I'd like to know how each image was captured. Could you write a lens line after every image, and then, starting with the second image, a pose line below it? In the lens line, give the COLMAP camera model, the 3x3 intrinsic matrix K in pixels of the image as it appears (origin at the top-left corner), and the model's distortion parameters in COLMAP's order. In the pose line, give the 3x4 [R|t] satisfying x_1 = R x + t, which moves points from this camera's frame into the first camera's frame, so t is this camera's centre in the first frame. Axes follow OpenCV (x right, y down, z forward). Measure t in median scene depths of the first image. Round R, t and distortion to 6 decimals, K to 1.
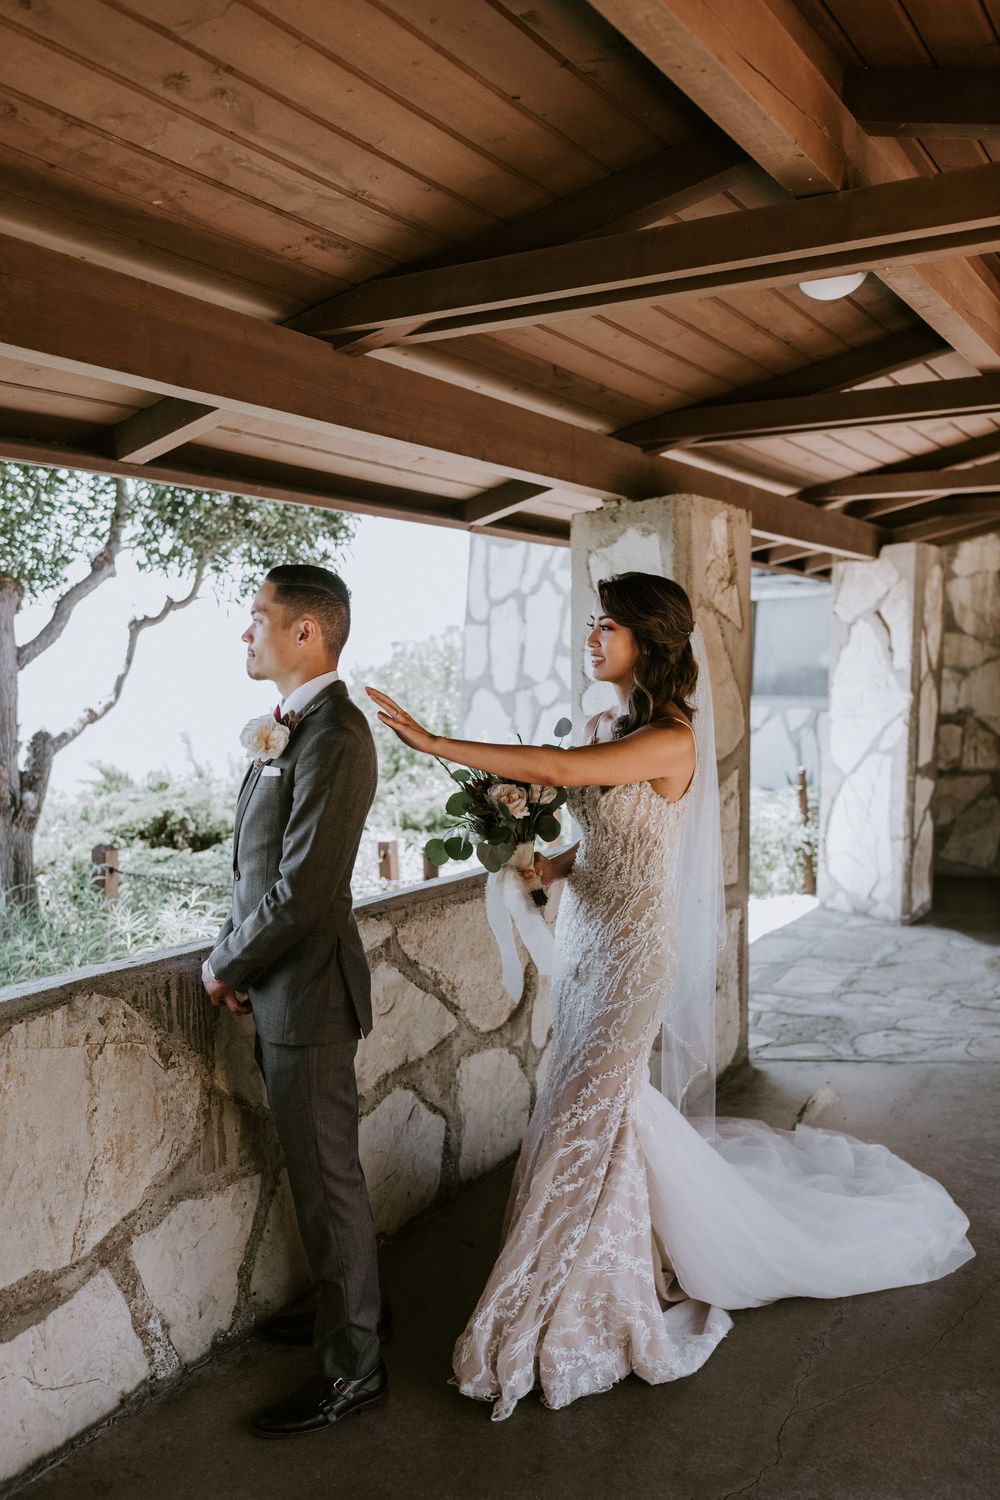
lens RADIAL K [[1231.8, 0, 420.4], [0, 1231.8, 798.8], [0, 0, 1]] dist [-0.013089, -0.006844]
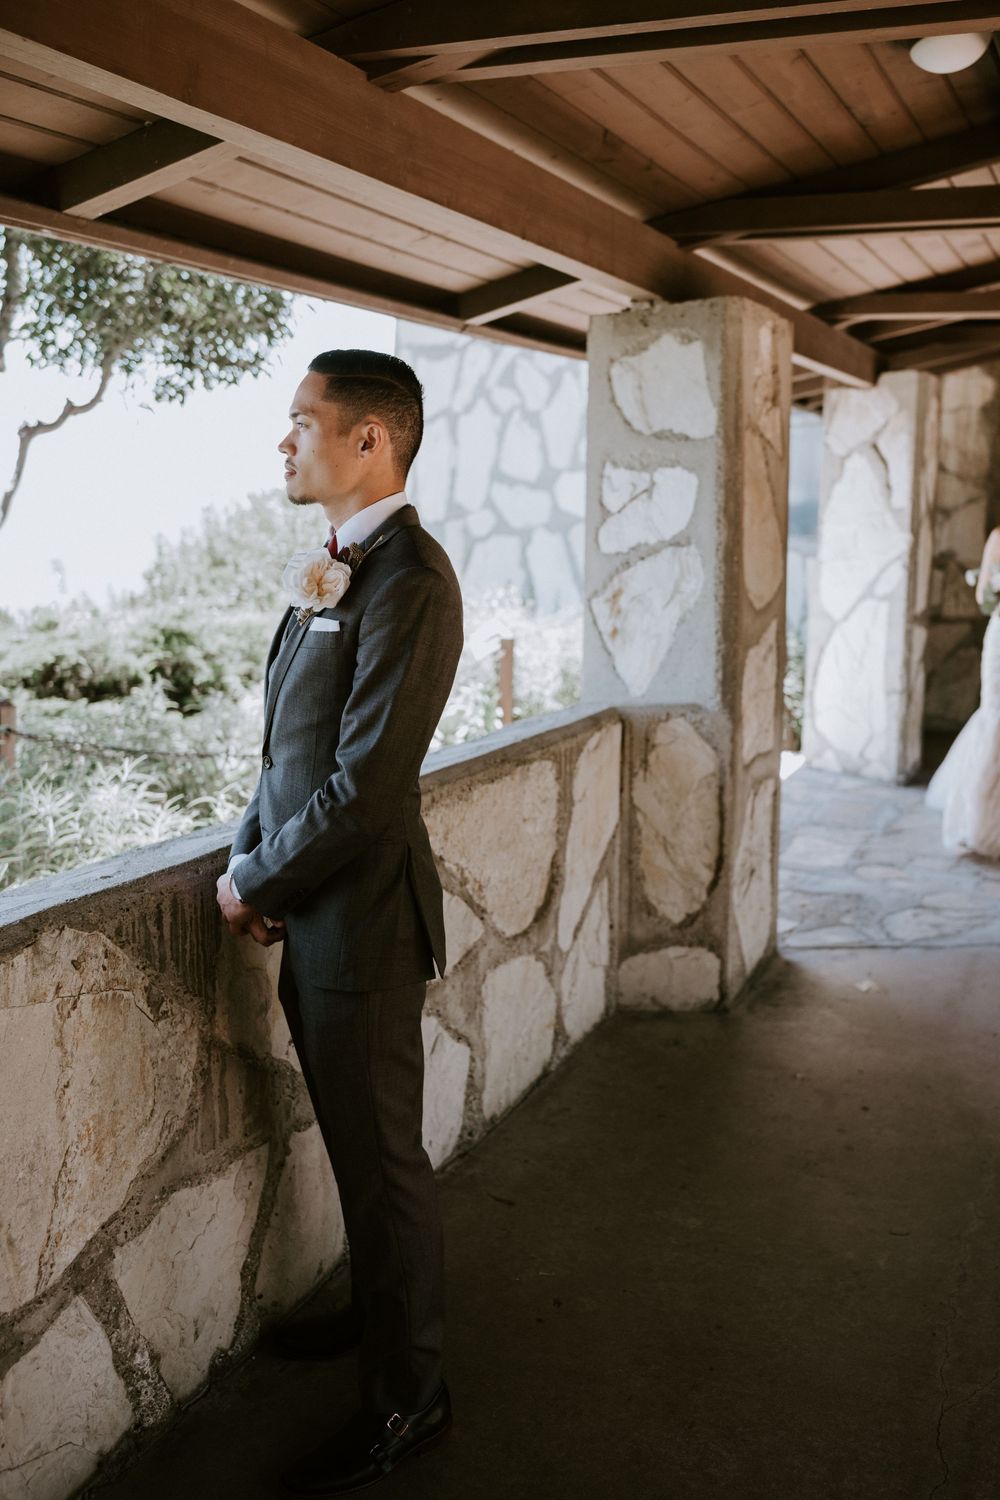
lens RADIAL K [[1339.2, 0, 533.7], [0, 1339.2, 655.2], [0, 0, 1]] dist [-0.054016, 0.027663]
pose [[0.986436, 0.007515, 0.163972, -0.080751], [-0.009670, 0.999877, 0.012346, -0.010209], [-0.163859, -0.013764, 0.986388, 0.119856]]
